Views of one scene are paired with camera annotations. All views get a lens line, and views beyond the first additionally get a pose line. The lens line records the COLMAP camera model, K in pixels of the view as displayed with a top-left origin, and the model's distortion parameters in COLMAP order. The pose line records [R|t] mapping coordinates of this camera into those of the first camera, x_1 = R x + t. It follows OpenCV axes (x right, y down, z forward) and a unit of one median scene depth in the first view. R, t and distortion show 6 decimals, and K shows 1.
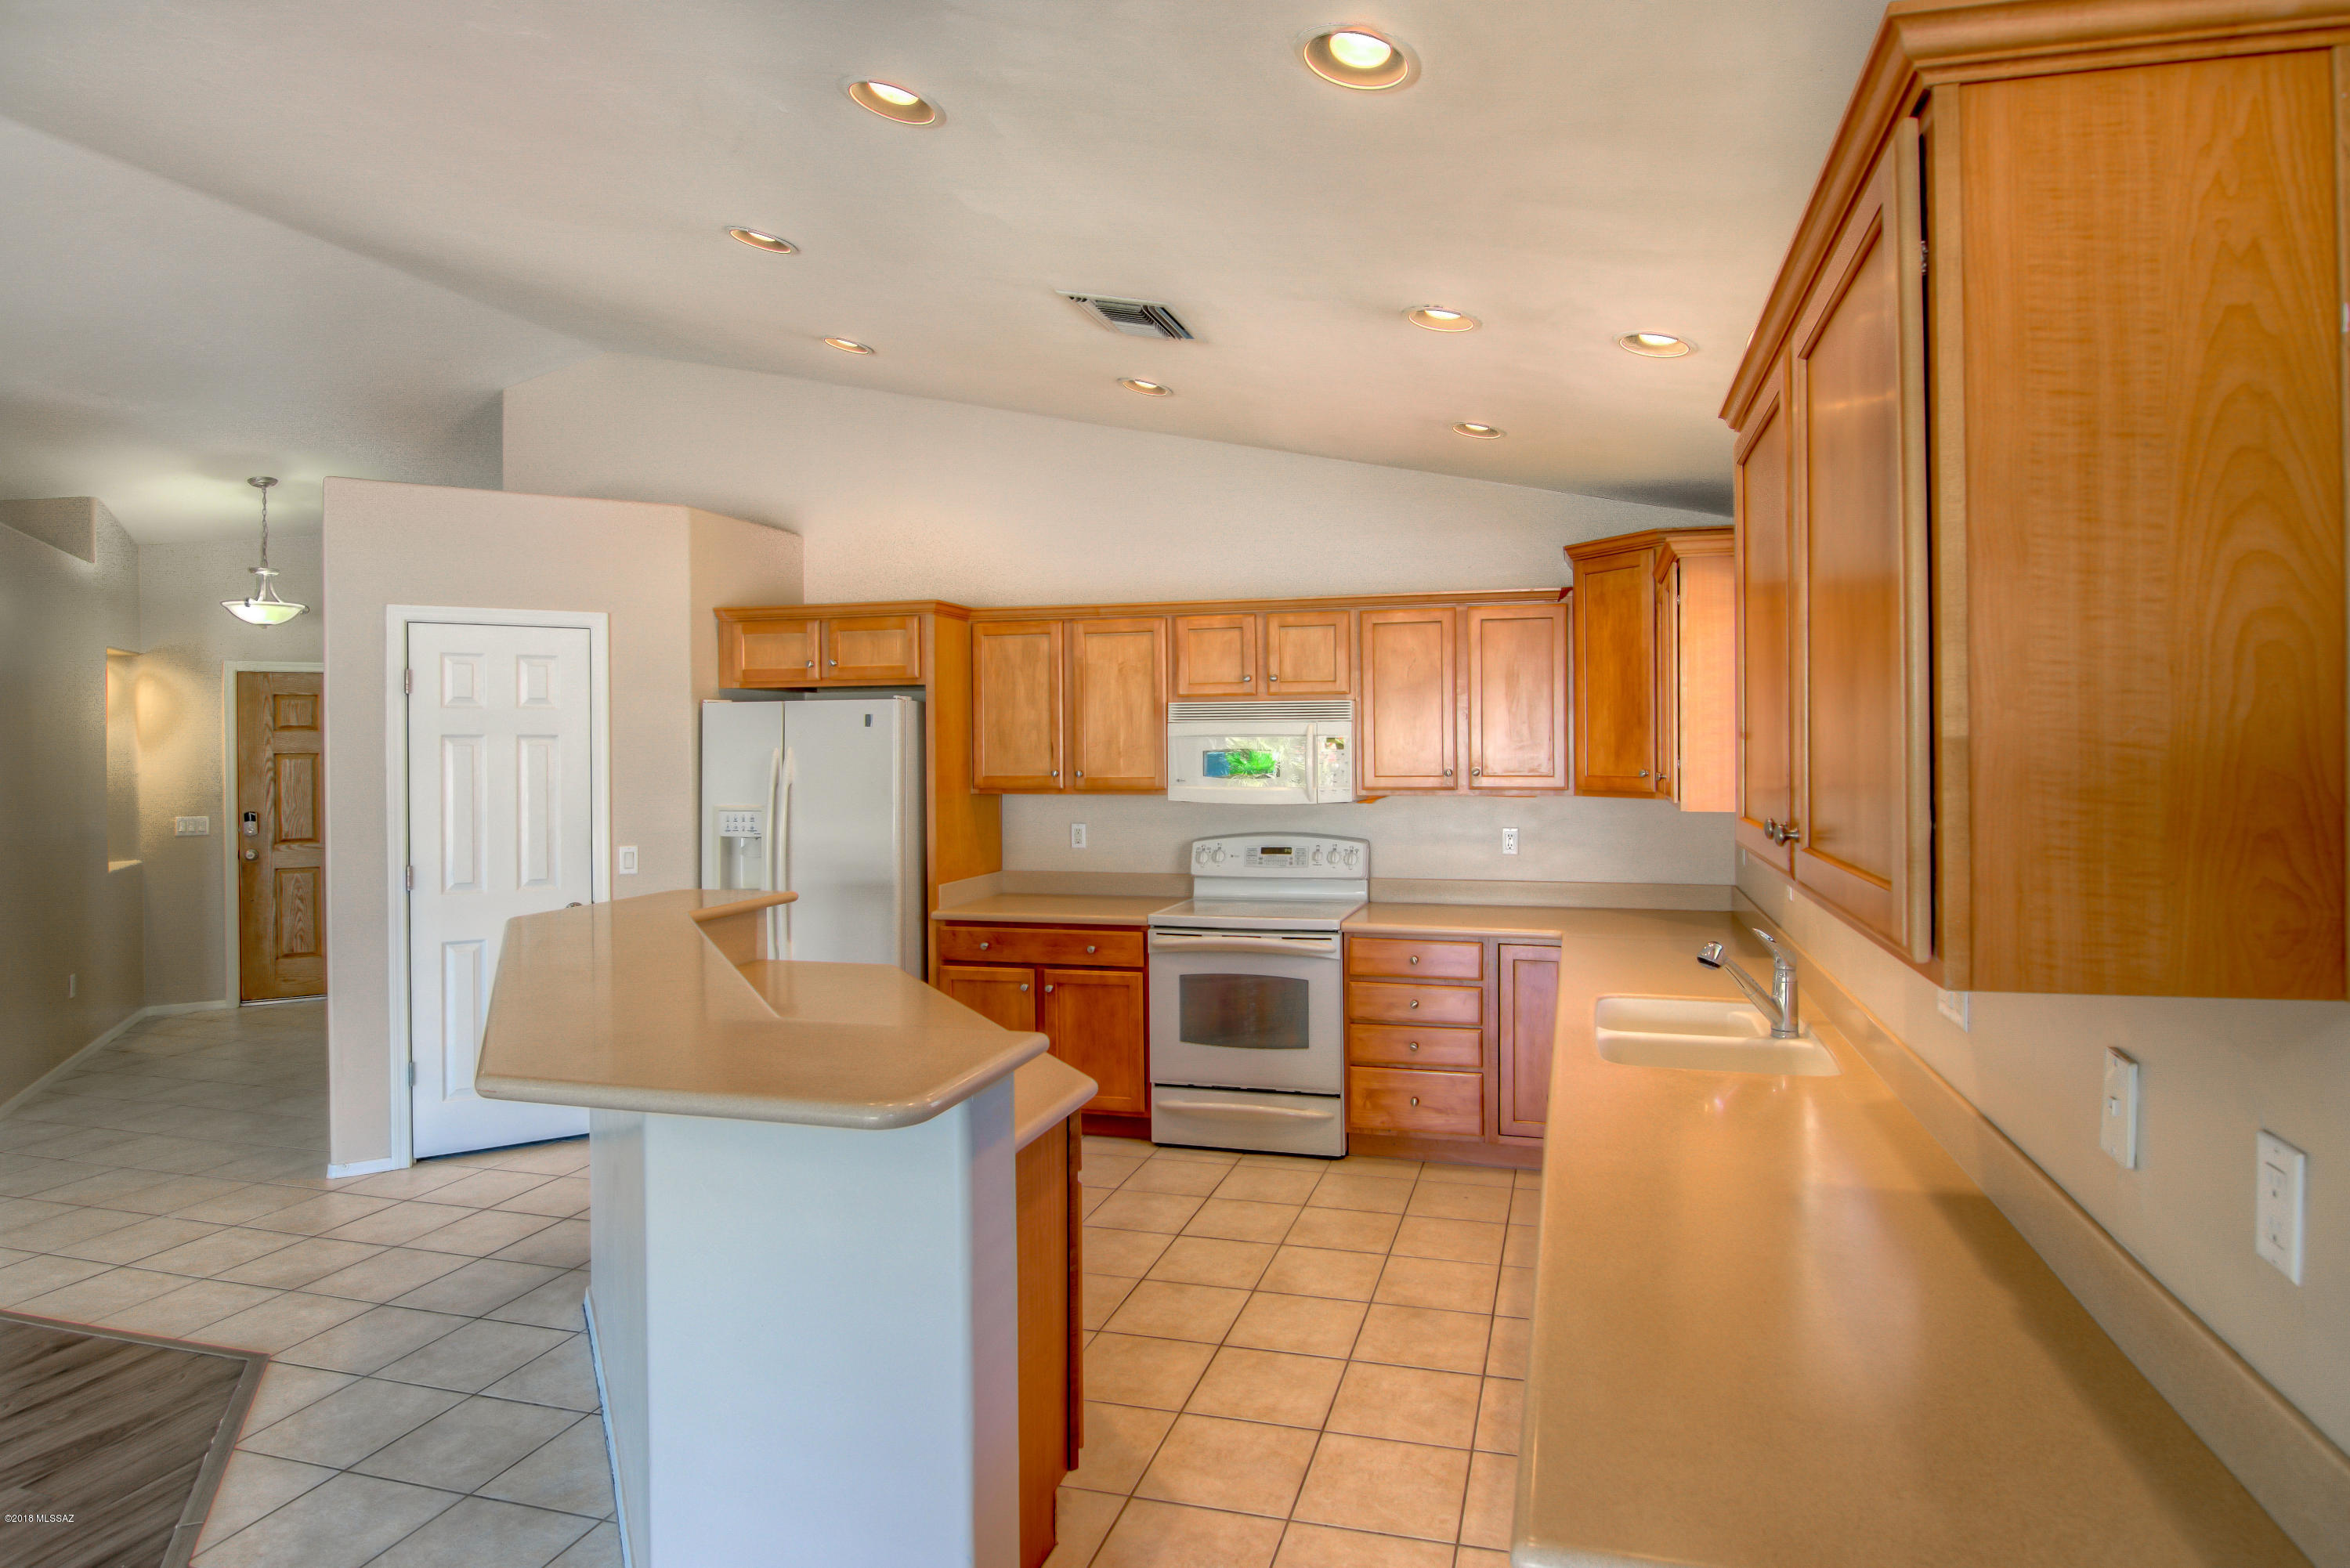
lens RADIAL K [[1231.9, 0, 1256.9], [0, 1231.9, 756.1], [0, 0, 1]] dist [-0.010634, -0.003872]
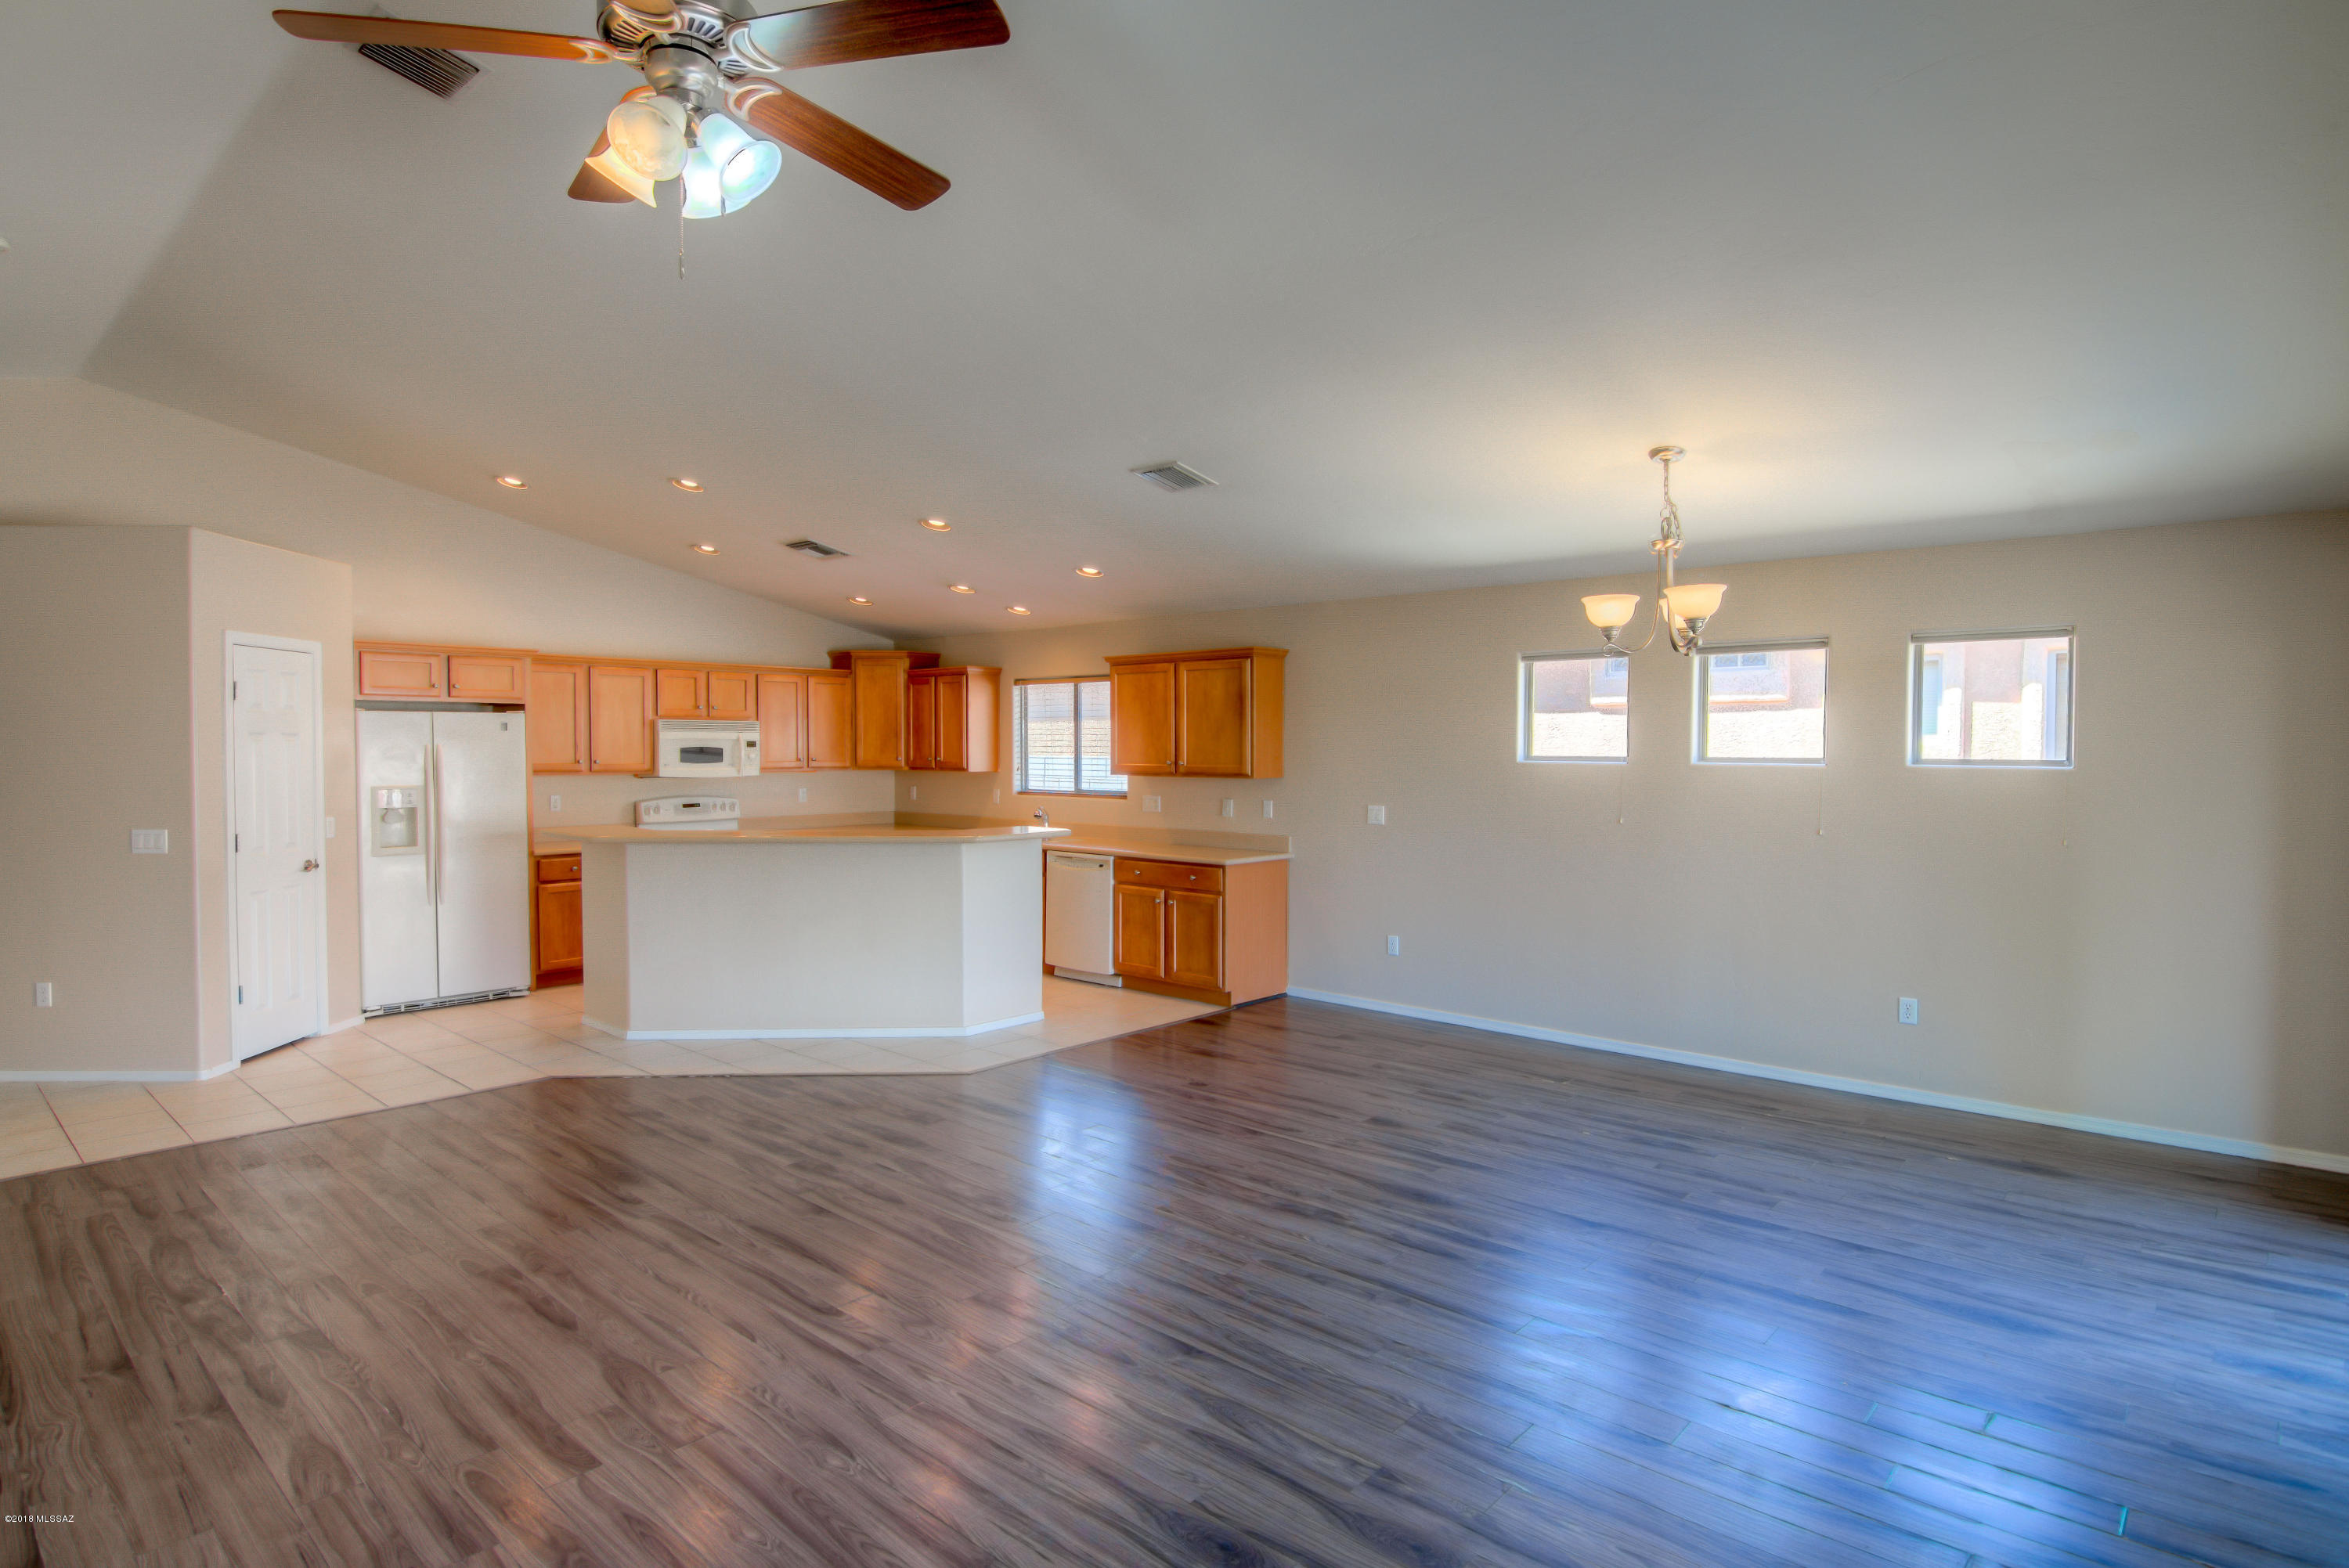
lens RADIAL K [[1231.4, 0, 1155.4], [0, 1231.4, 767.8], [0, 0, 1]] dist [-0.010634, -0.003872]
pose [[0.477584, -0.008711, 0.878543, -1.232875], [0.005059, 0.999962, 0.007165, 0.014565], [-0.878572, 0.001023, 0.477609, -0.399793]]
